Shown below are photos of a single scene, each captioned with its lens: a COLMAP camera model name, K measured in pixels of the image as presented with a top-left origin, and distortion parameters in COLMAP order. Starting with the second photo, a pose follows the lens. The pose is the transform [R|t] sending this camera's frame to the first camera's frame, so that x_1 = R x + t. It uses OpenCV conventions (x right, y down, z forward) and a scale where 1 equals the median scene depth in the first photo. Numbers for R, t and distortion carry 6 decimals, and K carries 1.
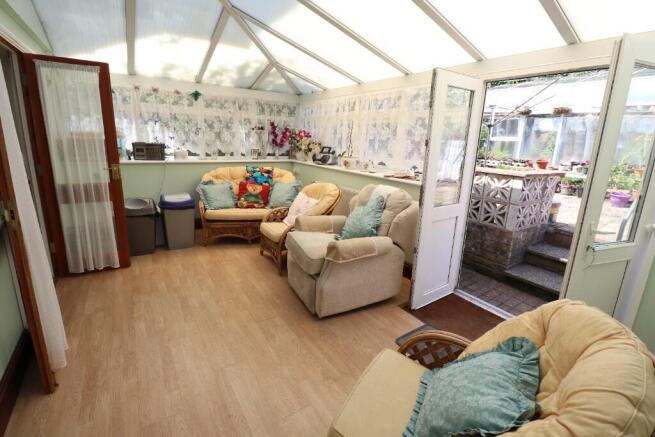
lens RADIAL K [[305.3, 0, 332.0], [0, 305.3, 208.3], [0, 0, 1]] dist [-0.000196, -0.011103]
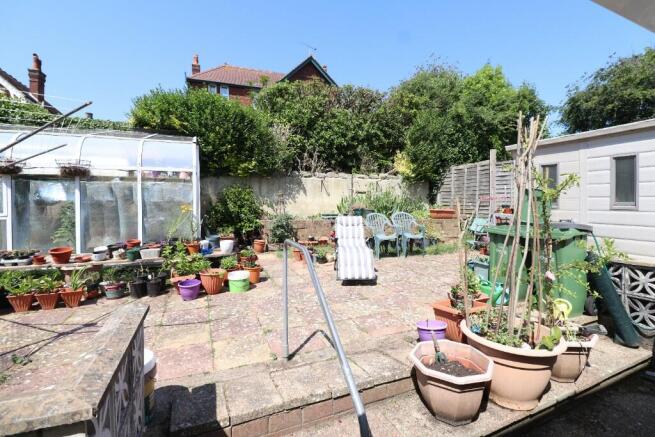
lens RADIAL K [[302.6, 0, 326.3], [0, 302.6, 210.6], [0, 0, 1]] dist [-0.000405, -0.011165]
pose [[0.202637, -0.051657, 0.977890, 0.223217], [0.234373, 0.972143, 0.002787, -0.111797], [-0.950793, 0.228626, 0.209099, 0.362405]]
